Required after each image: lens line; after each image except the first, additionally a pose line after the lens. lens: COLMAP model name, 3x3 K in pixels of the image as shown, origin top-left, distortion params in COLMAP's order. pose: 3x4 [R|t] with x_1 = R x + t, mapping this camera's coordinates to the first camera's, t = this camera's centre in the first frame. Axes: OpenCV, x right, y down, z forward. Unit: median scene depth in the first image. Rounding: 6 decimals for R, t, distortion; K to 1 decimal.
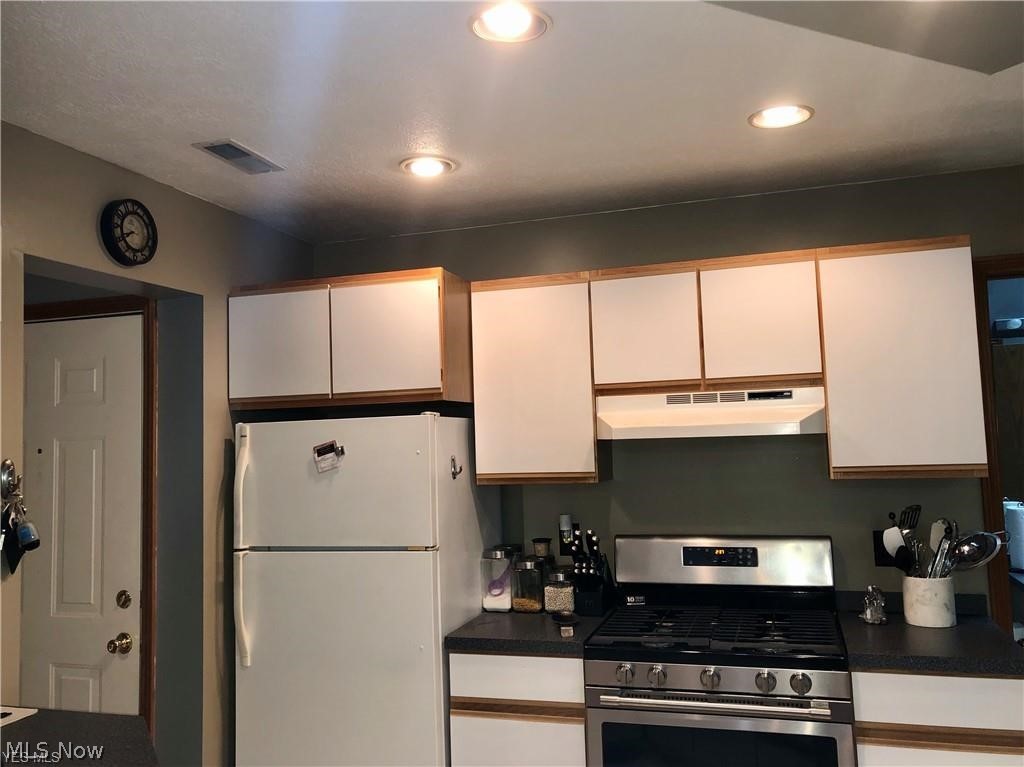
lens RADIAL K [[892.0, 0, 499.2], [0, 892.0, 380.2], [0, 0, 1]] dist [0.004088, 0.001611]
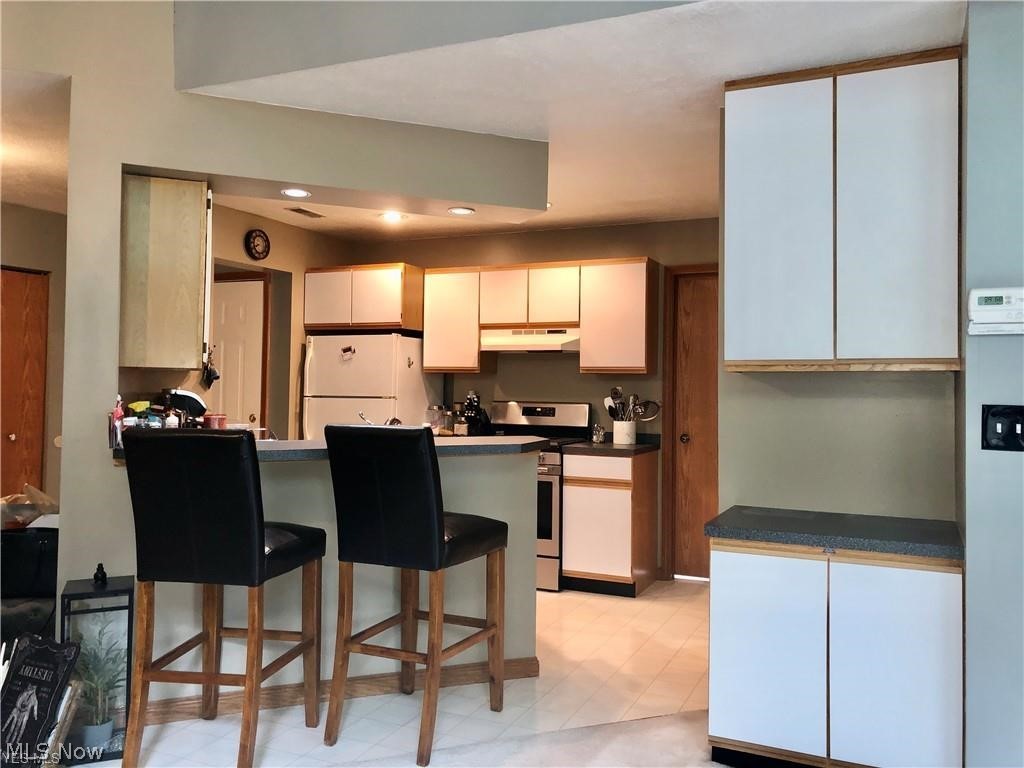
lens RADIAL K [[829.2, 0, 512.0], [0, 829.2, 384.0], [0, 0, 1]] dist [0.005902, -0.003458]
pose [[0.993879, 0.045441, -0.100693, 0.383466], [-0.038022, 0.996502, 0.074414, -0.001376], [0.103722, -0.070130, 0.992131, -0.877605]]
